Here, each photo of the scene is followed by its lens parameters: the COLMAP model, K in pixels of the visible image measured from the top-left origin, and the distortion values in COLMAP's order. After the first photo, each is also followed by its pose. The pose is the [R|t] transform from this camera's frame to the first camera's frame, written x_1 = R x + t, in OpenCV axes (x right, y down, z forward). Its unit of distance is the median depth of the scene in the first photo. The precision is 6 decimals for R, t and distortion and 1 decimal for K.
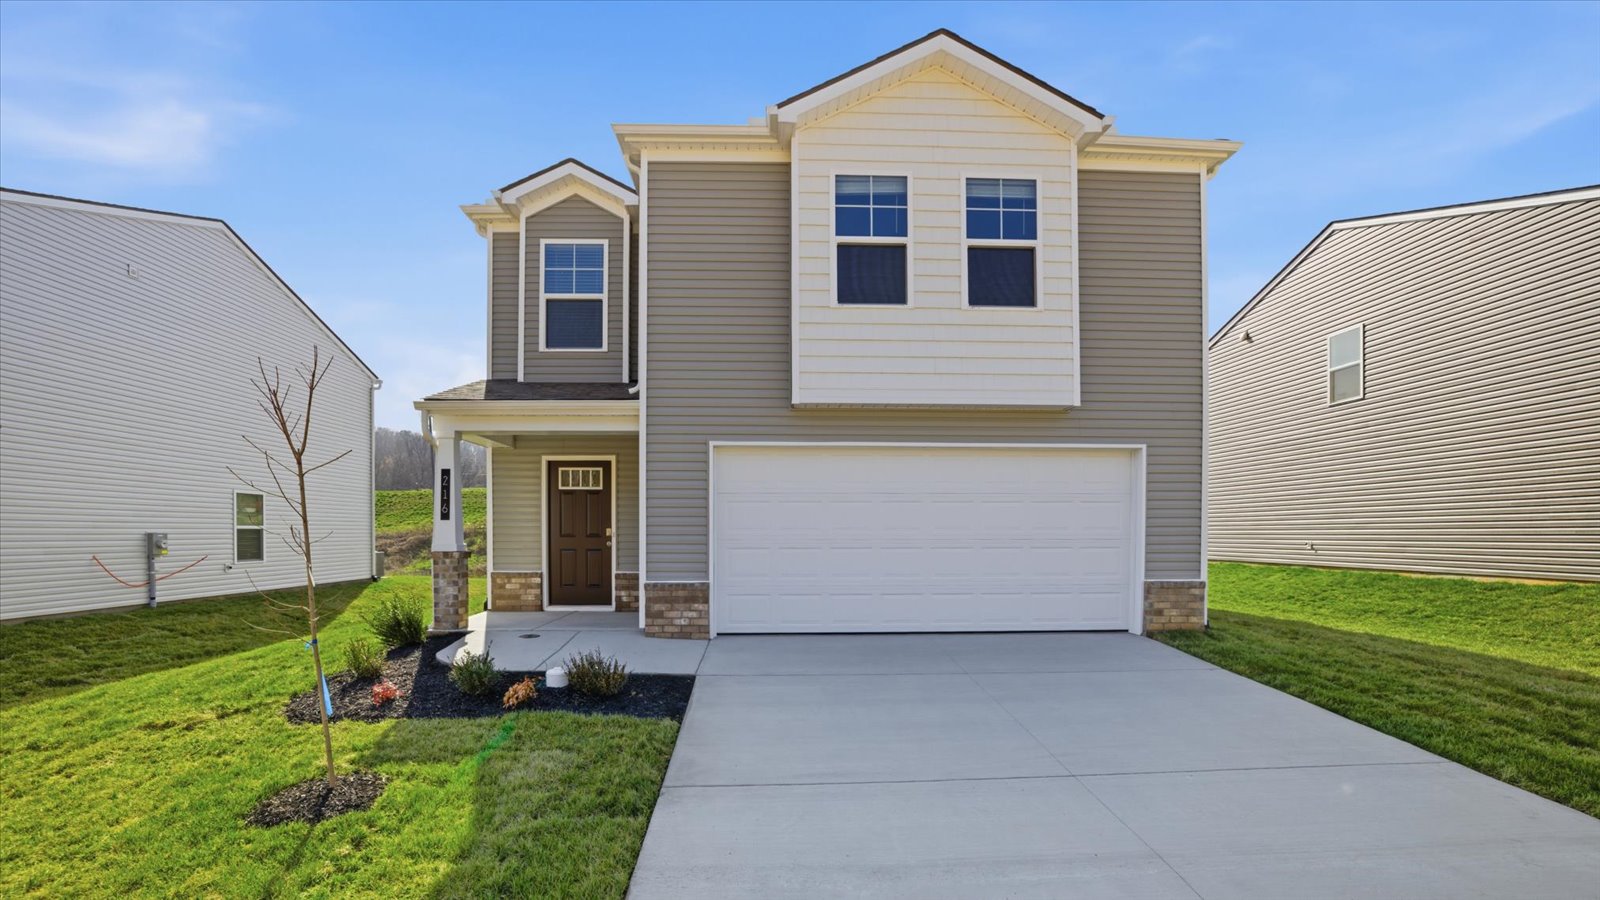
lens RADIAL K [[730.3, 0, 802.1], [0, 730.3, 484.0], [0, 0, 1]] dist [-0.021440, 0.000001]
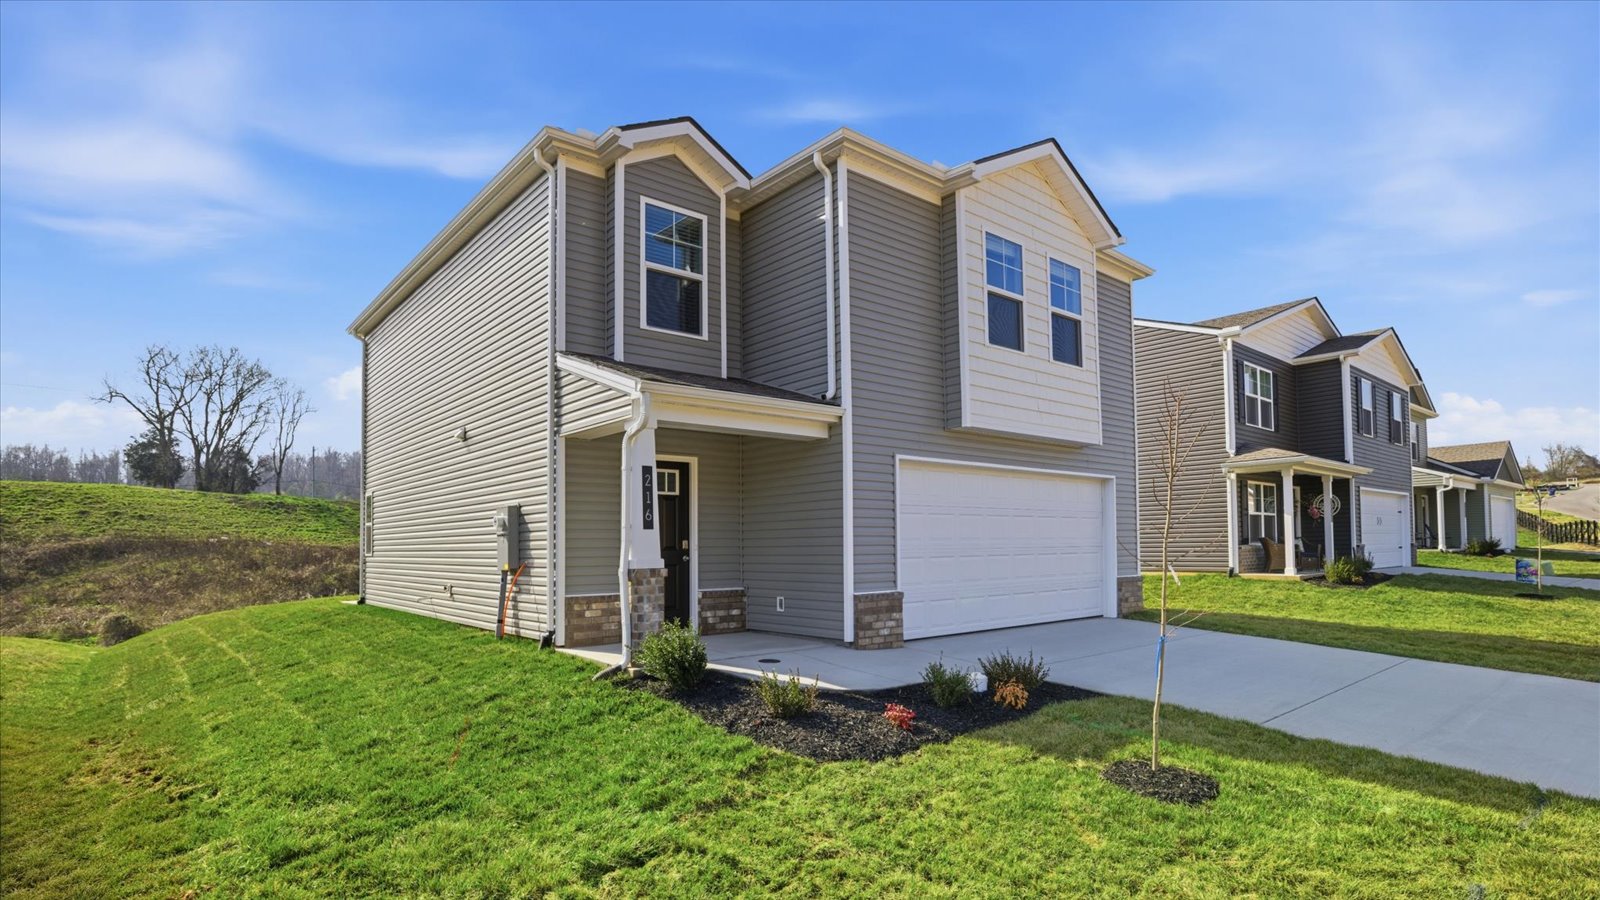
lens RADIAL K [[840.8, 0, 800.0], [0, 840.8, 450.0], [0, 0, 1]] dist [-0.001833, 0.000948]
pose [[0.767135, 0.064997, 0.638184, -0.973951], [-0.032860, 0.997529, -0.062096, 0.013426], [-0.640643, 0.026666, 0.767375, 0.168430]]
